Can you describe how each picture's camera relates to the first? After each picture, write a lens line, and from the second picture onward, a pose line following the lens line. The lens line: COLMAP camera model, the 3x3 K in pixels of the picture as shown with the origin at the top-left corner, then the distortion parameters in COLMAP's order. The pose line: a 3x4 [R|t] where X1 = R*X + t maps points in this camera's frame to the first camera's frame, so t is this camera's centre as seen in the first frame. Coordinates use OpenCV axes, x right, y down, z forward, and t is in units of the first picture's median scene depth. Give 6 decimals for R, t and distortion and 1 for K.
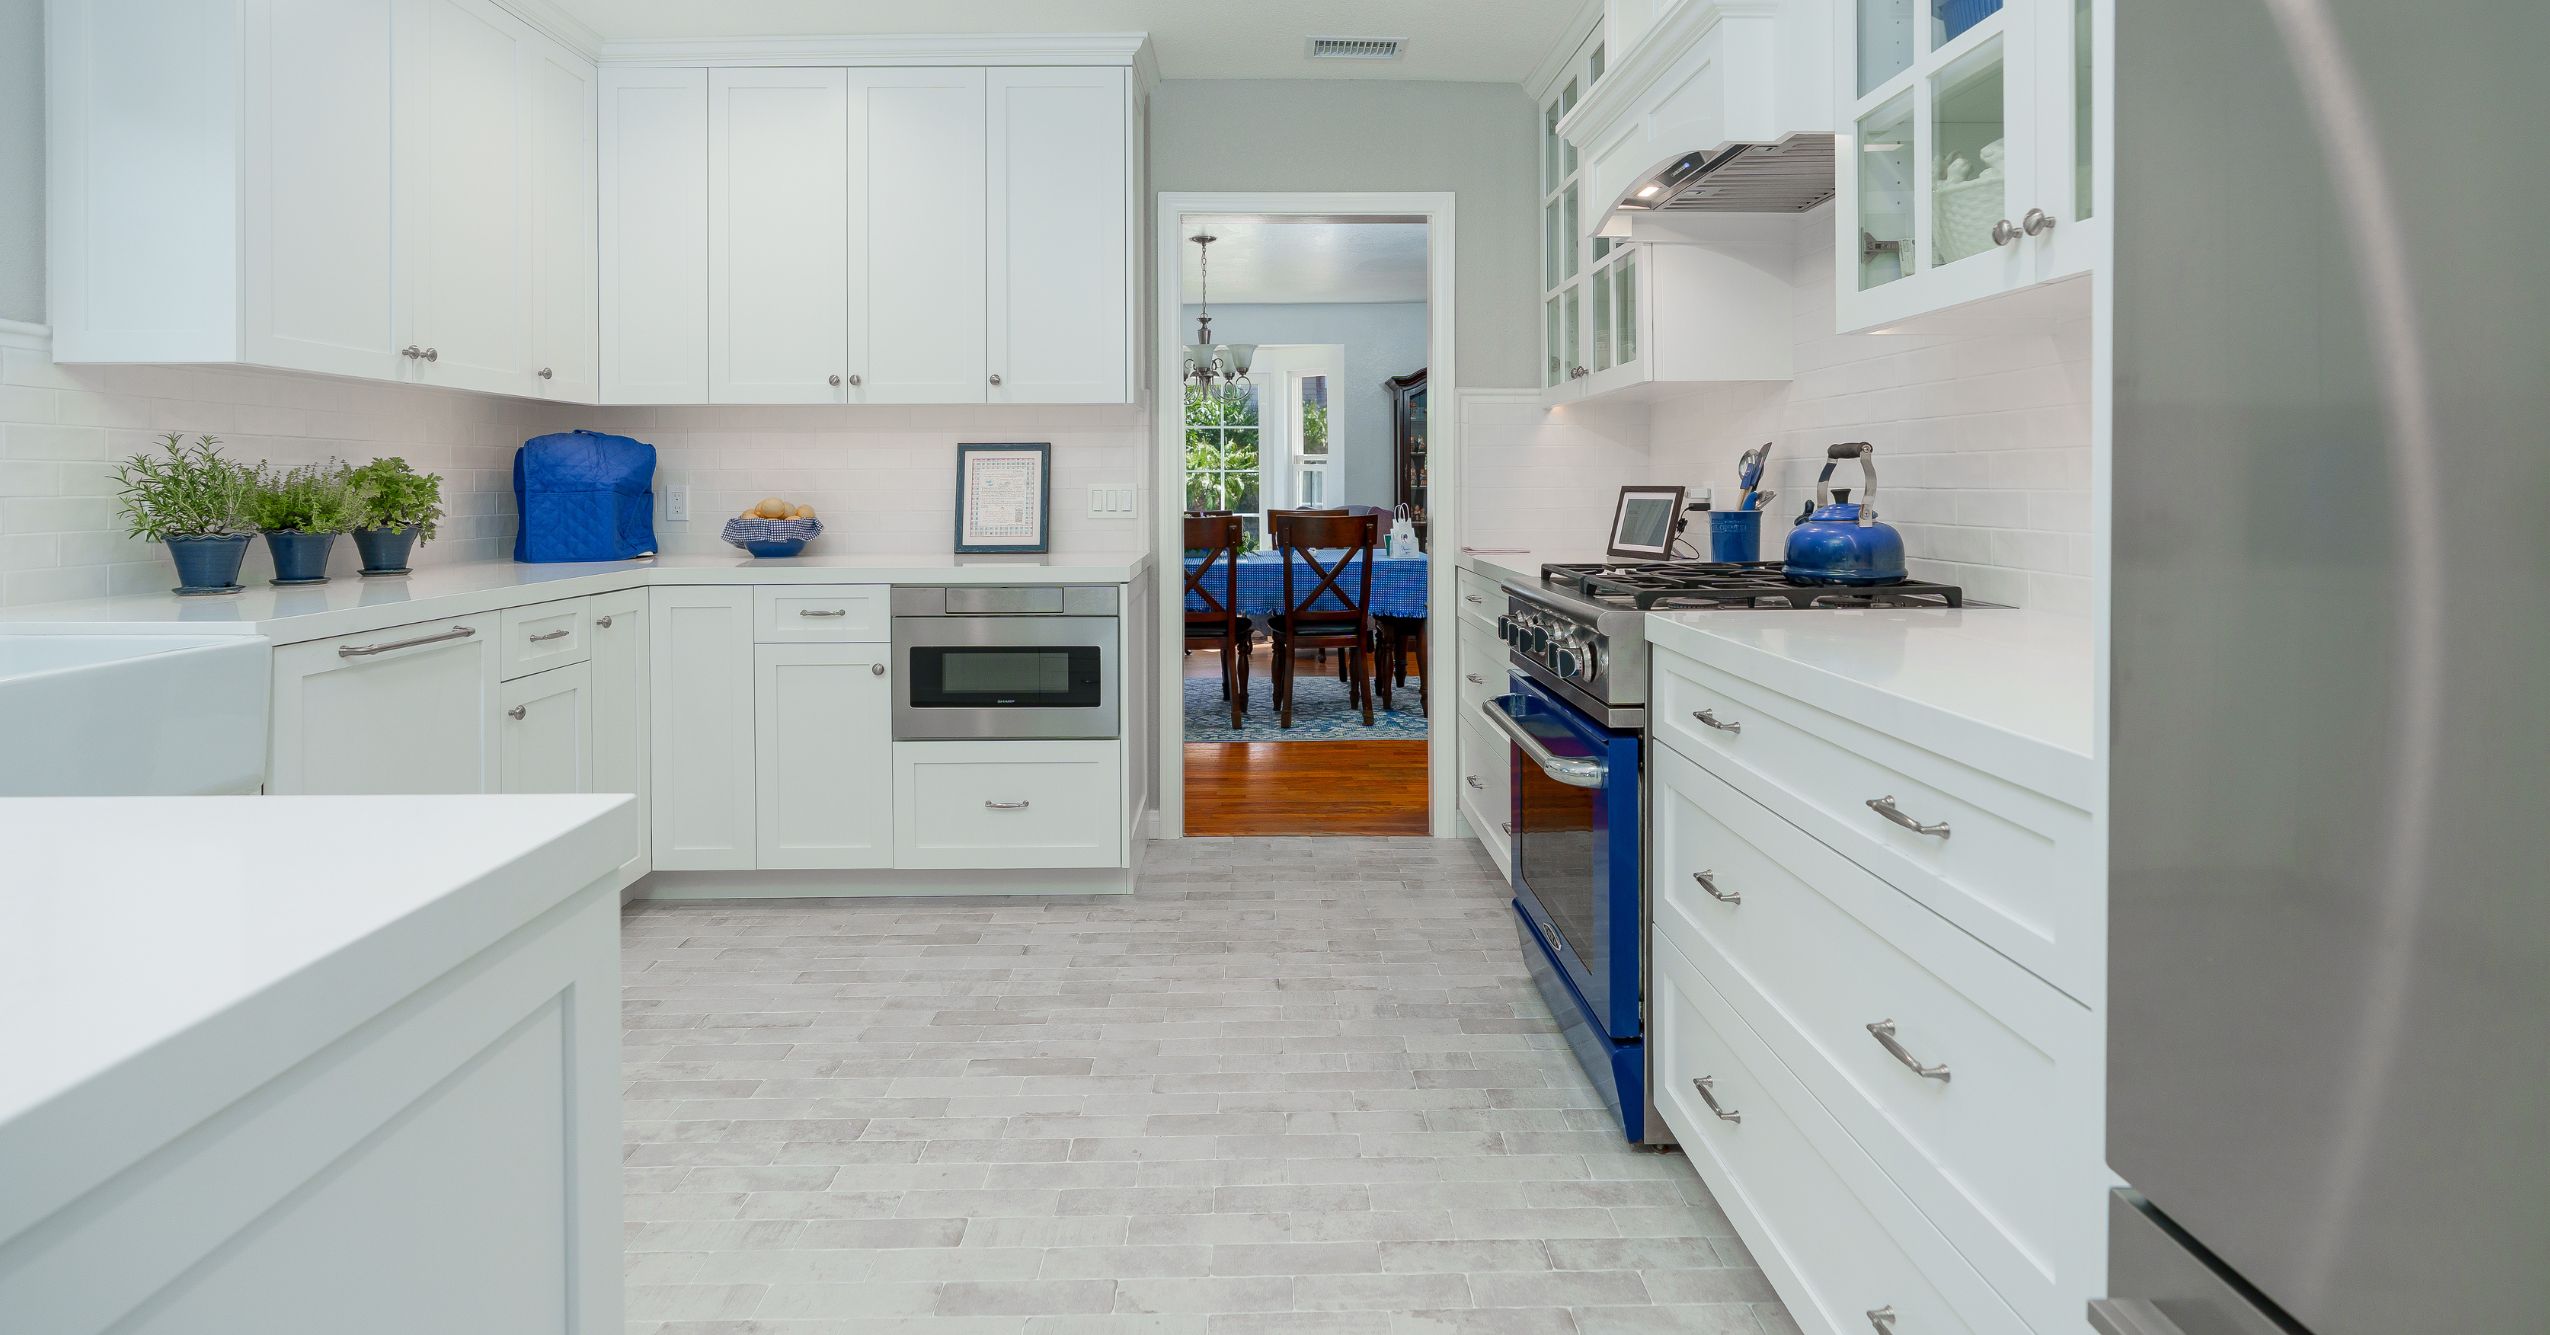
lens RADIAL K [[1222.8, 0, 1238.4], [0, 1222.8, 486.9], [0, 0, 1]] dist [-0.010241, 0.005872]
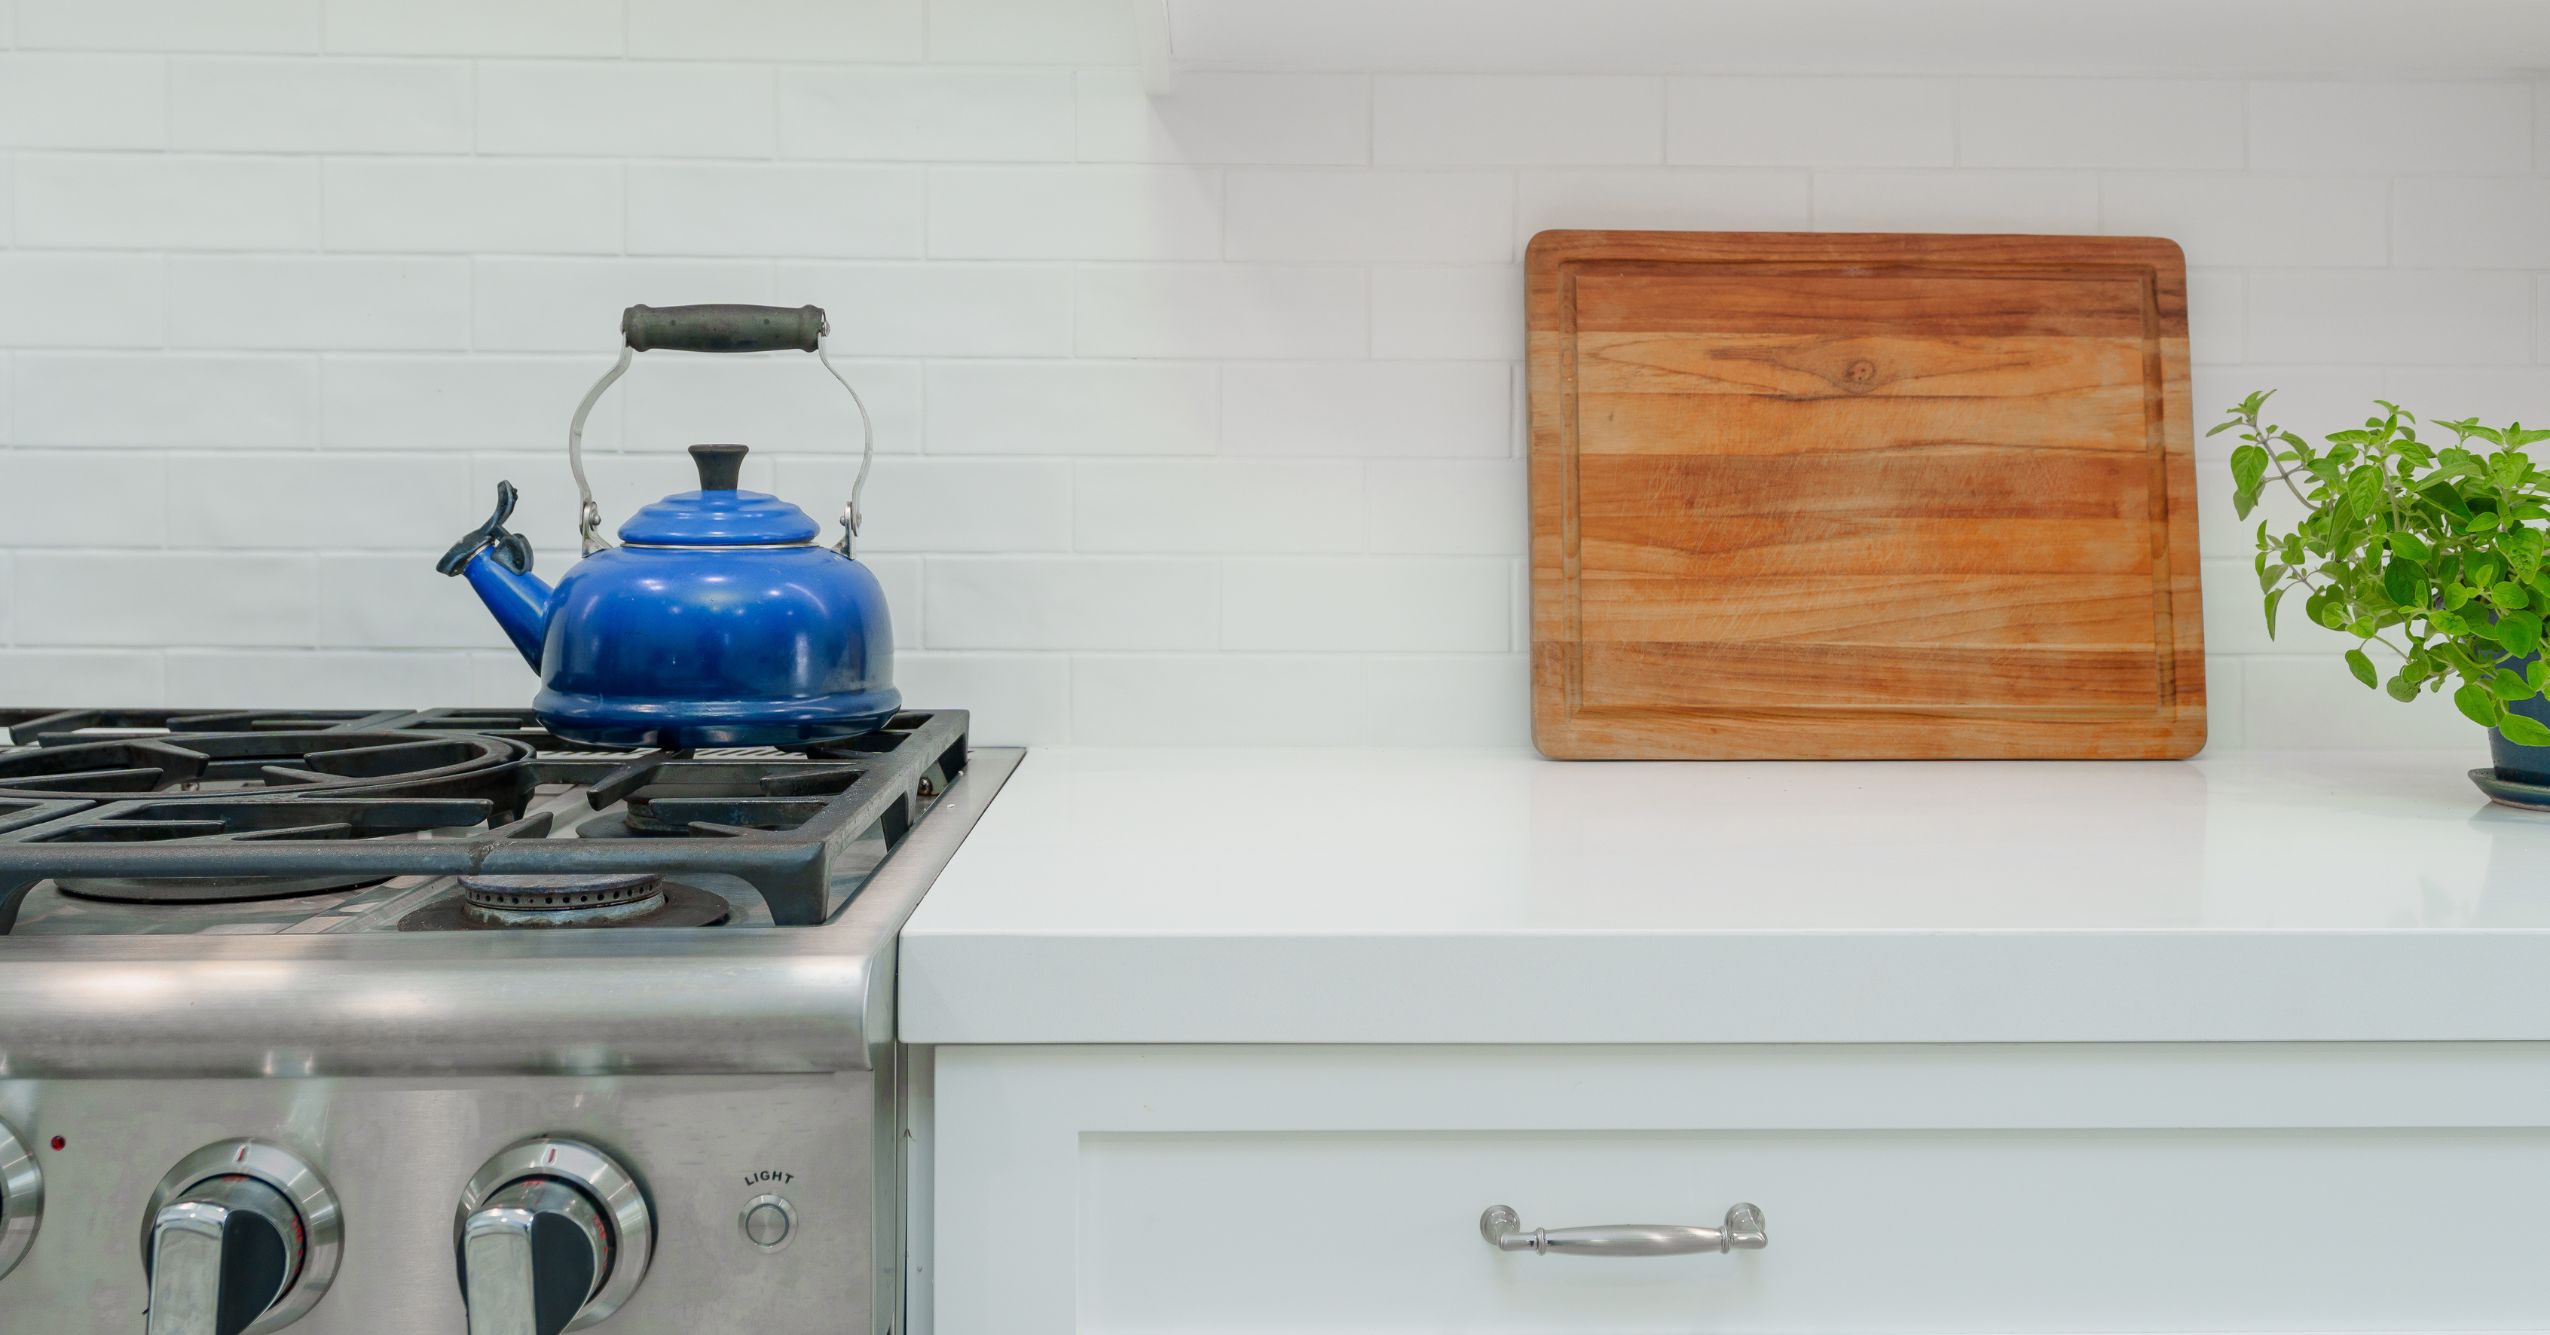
lens RADIAL K [[2224.0, 0, 1267.5], [0, 2224.0, 506.2], [0, 0, 1]] dist [-0.002529, 0.018342]
pose [[-0.038238, 0.002889, 0.999264, -0.069394], [-0.002824, 0.999992, -0.003000, 0.013529], [-0.999265, -0.002937, -0.038230, 0.626887]]
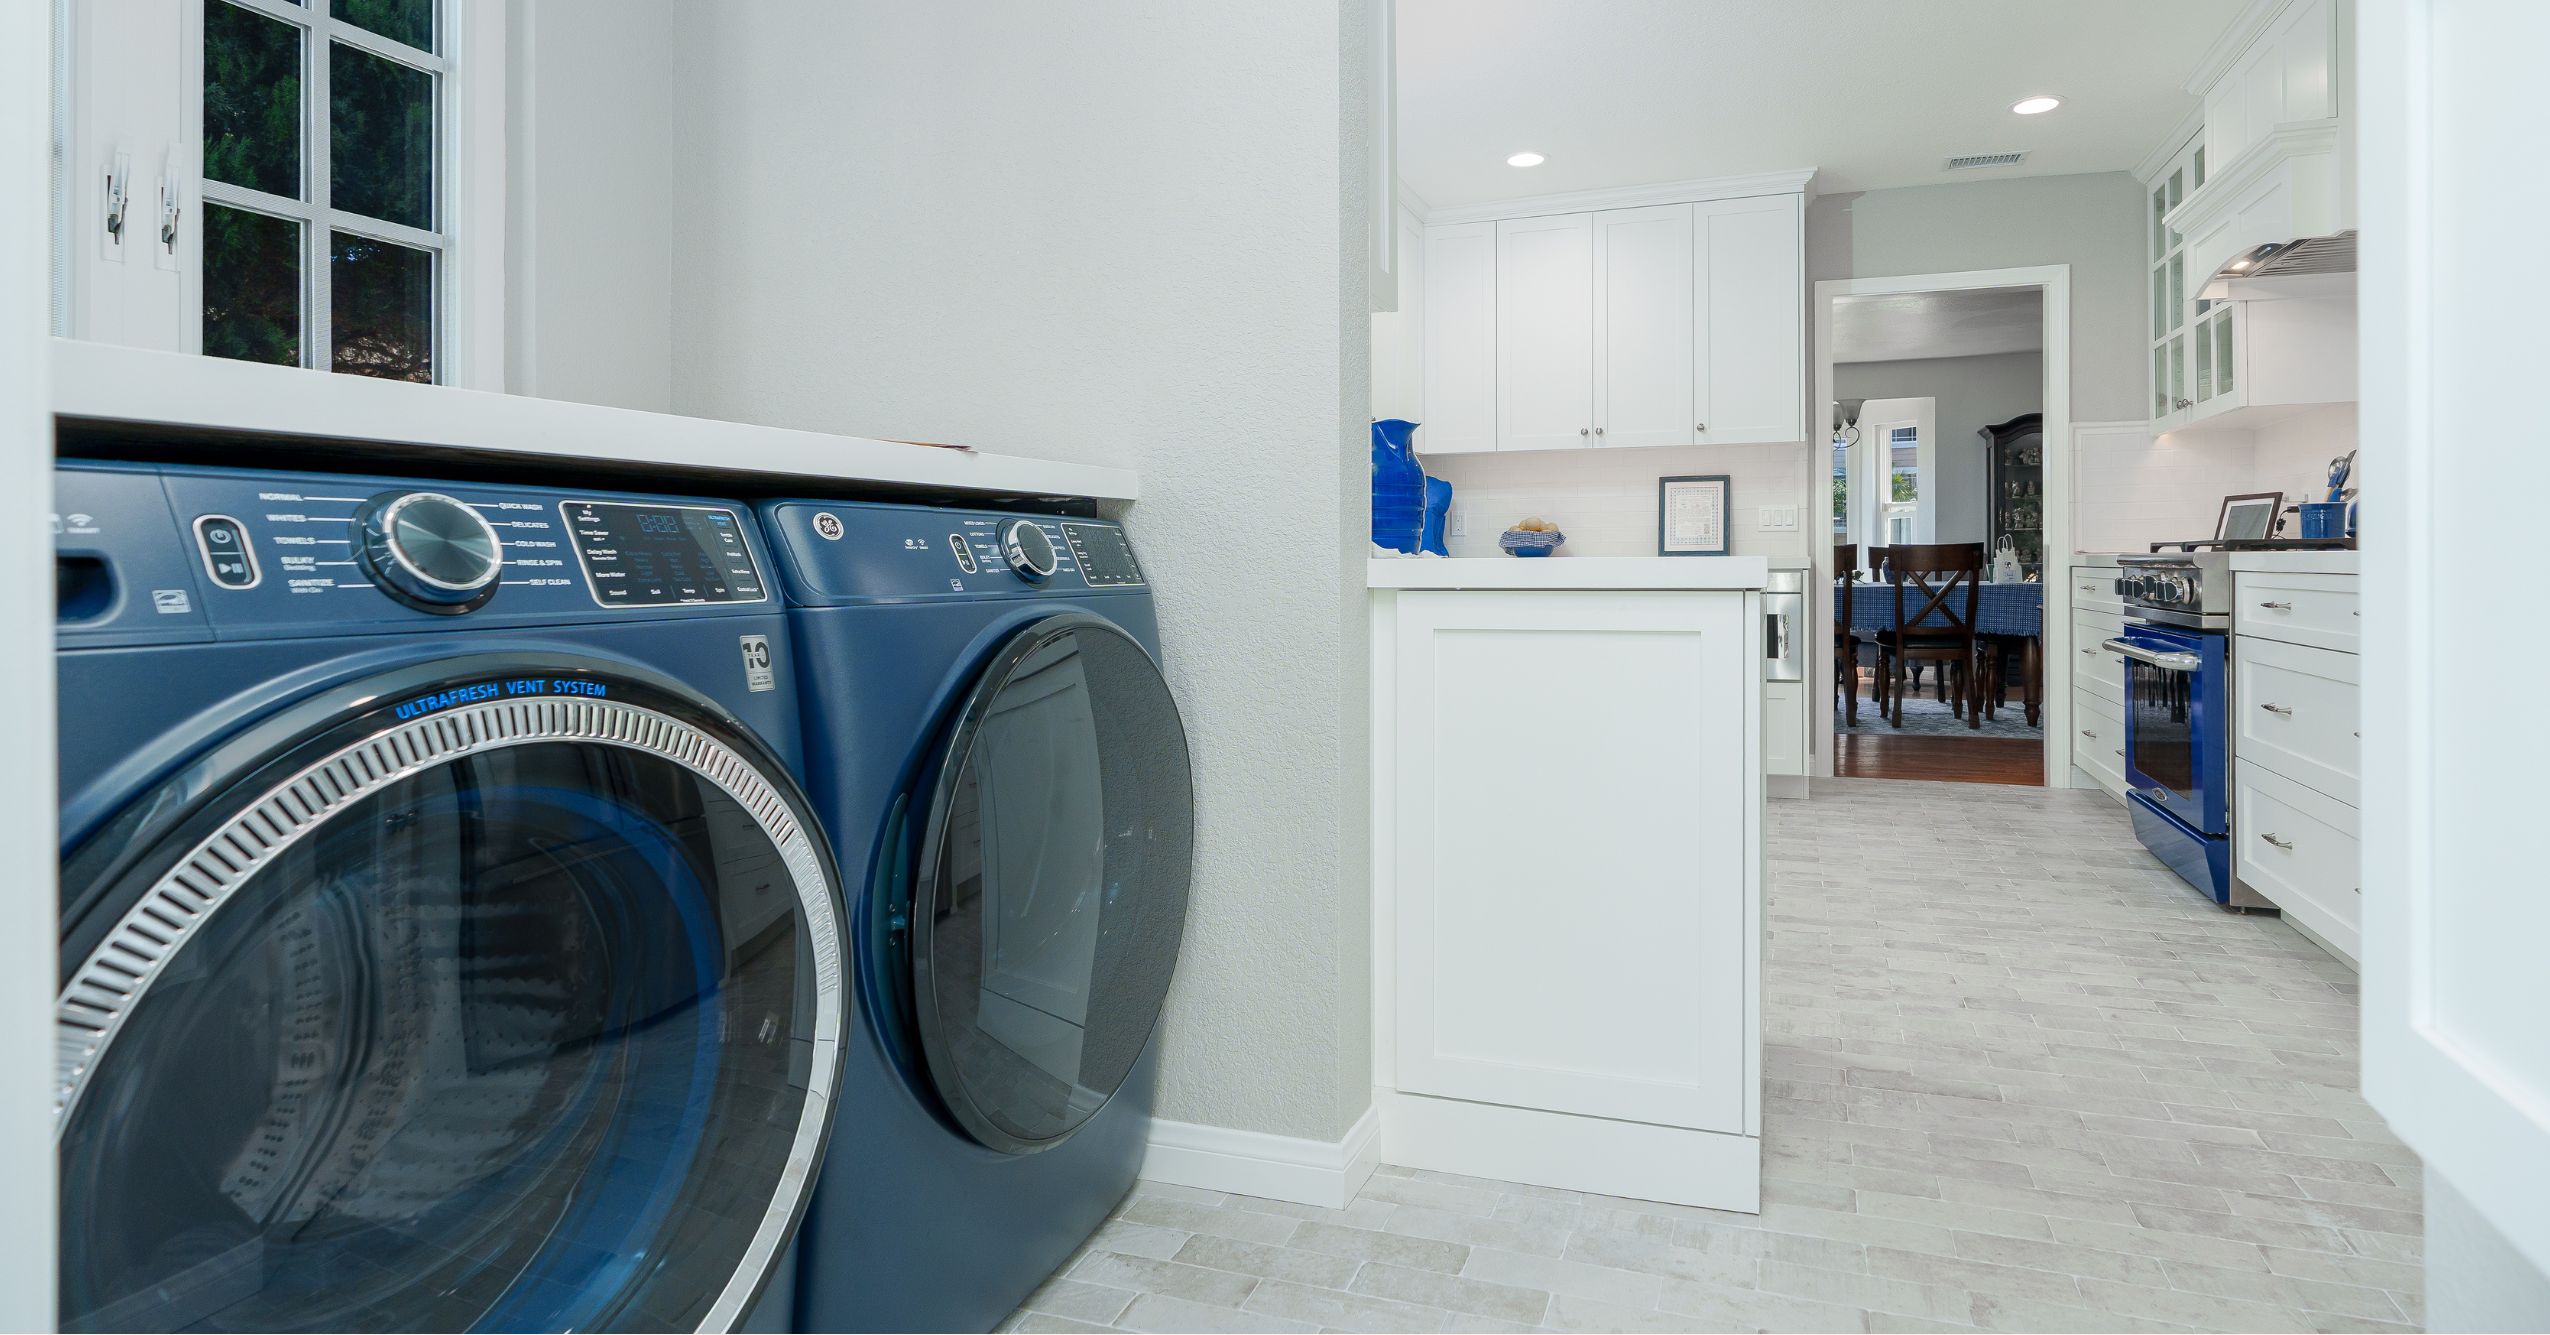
lens RADIAL K [[1250.8, 0, 1359.8], [0, 1250.8, 567.7], [0, 0, 1]] dist [-0.002615, -0.000606]
pose [[0.949679, -0.001918, -0.313218, -0.137220], [0.003390, 0.999986, 0.004155, 0.073421], [0.313206, -0.005008, 0.949672, -0.537609]]
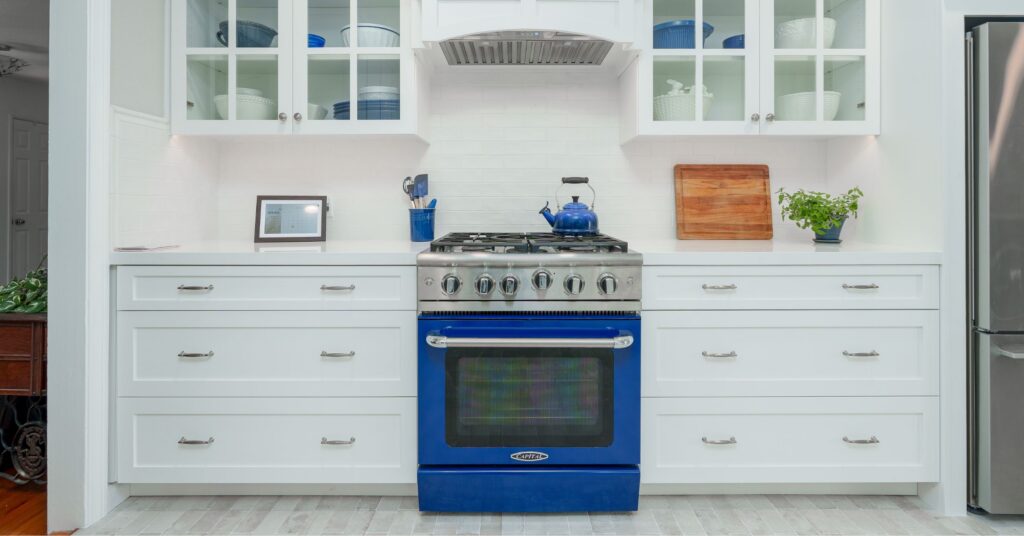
lens RADIAL K [[492.3, 0, 511.2], [0, 492.3, 203.0], [0, 0, 1]] dist [-0.005822, 0.000004]
pose [[-0.014561, 0.005111, 0.999881, -0.339075], [0.001848, 0.999985, -0.005085, 0.014160], [-0.999892, 0.001774, -0.014570, 0.814764]]
